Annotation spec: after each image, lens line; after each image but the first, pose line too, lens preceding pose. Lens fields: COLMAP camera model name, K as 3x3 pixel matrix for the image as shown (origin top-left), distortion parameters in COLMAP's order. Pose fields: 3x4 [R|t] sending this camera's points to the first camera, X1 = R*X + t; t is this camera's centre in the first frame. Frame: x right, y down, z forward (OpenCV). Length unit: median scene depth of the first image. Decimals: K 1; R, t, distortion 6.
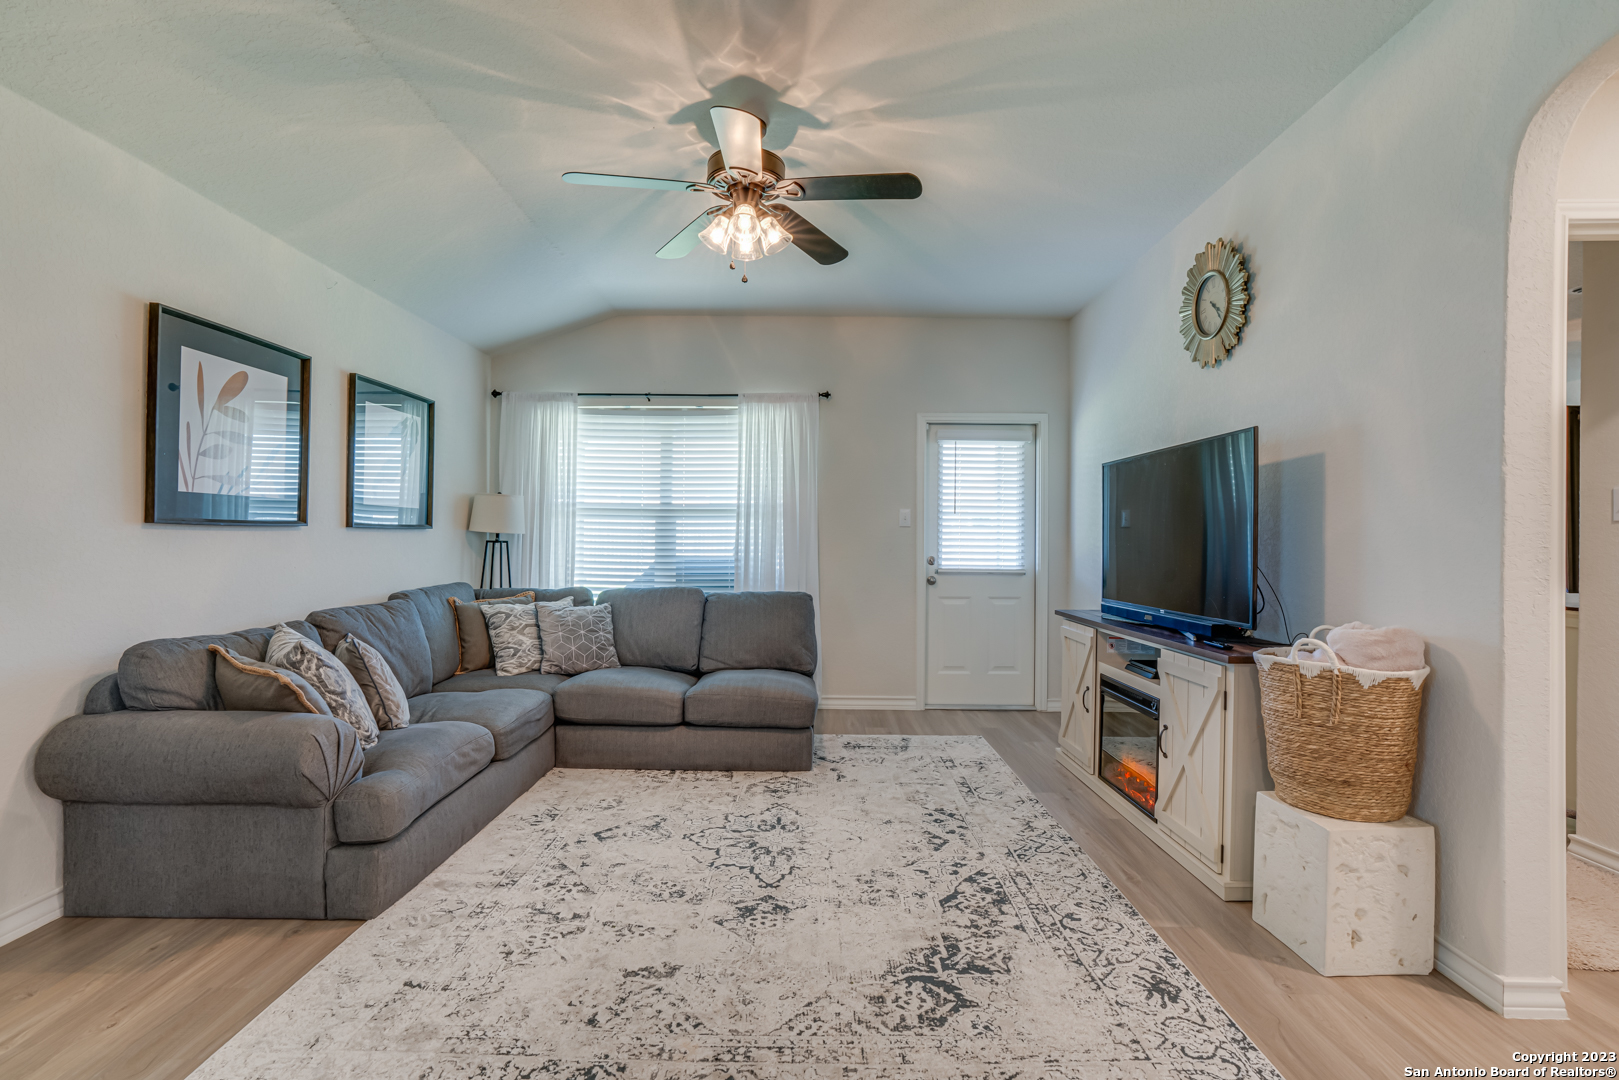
lens RADIAL K [[727.4, 0, 809.5], [0, 727.4, 540.0], [0, 0, 1]] dist [-0.060156, 0.030348]
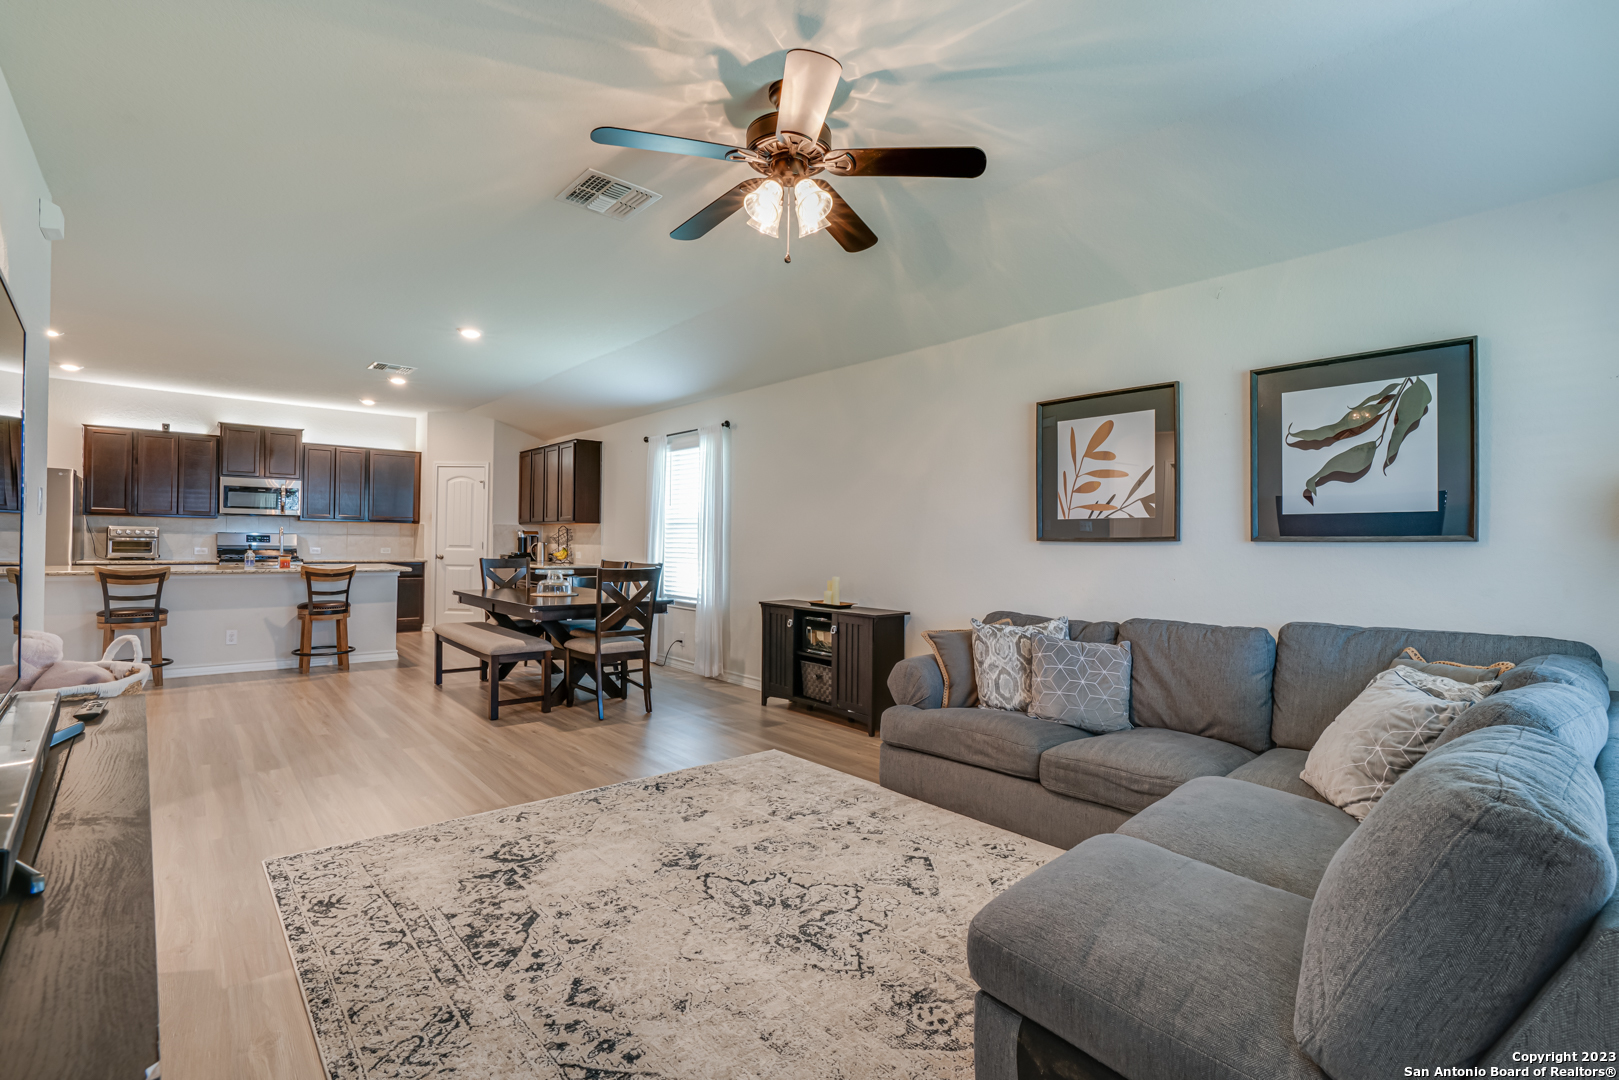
lens RADIAL K [[727.4, 0, 809.5], [0, 727.4, 540.0], [0, 0, 1]] dist [-0.060156, 0.030348]
pose [[-0.739374, -0.023832, -0.672873, 0.435763], [-0.020267, 0.999708, -0.013137, 0.004380], [0.672990, 0.003924, -0.739641, 1.493557]]
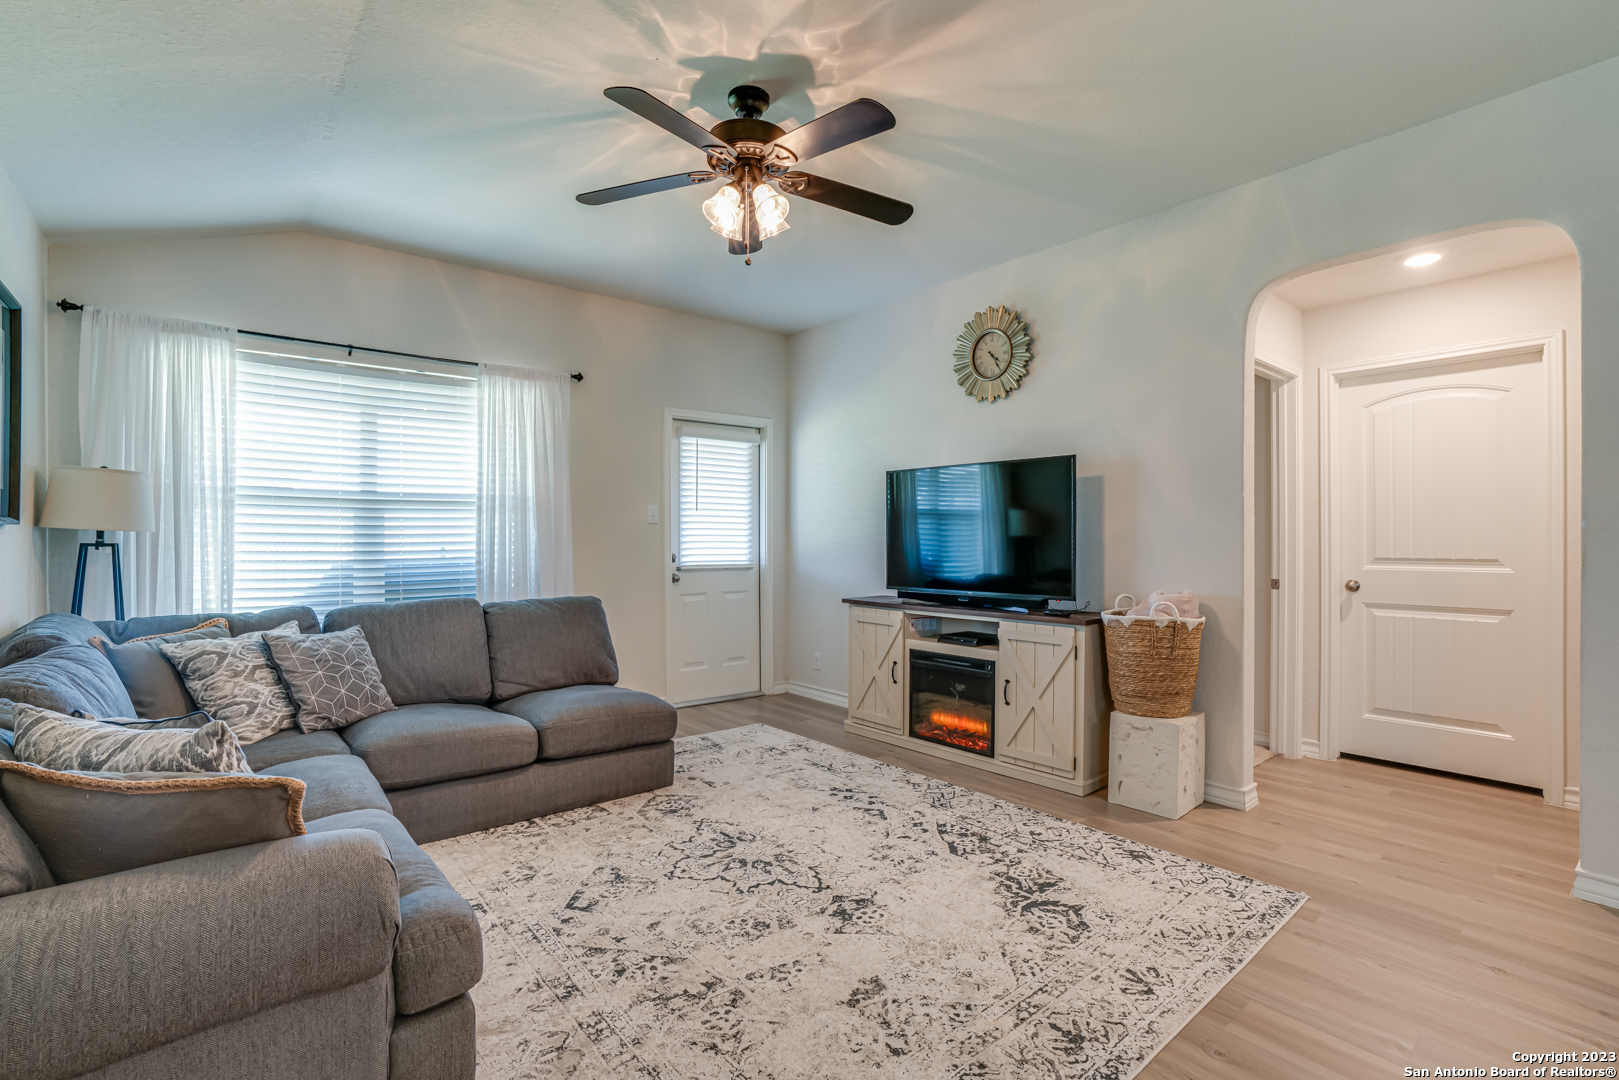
lens RADIAL K [[742.7, 0, 802.0], [0, 742.7, 543.1], [0, 0, 1]] dist [-0.063493, 0.032331]
pose [[0.768734, -0.012842, 0.639439, -0.574260], [0.004375, 0.999881, 0.014822, -0.009442], [-0.639553, -0.008597, 0.768699, 0.192723]]
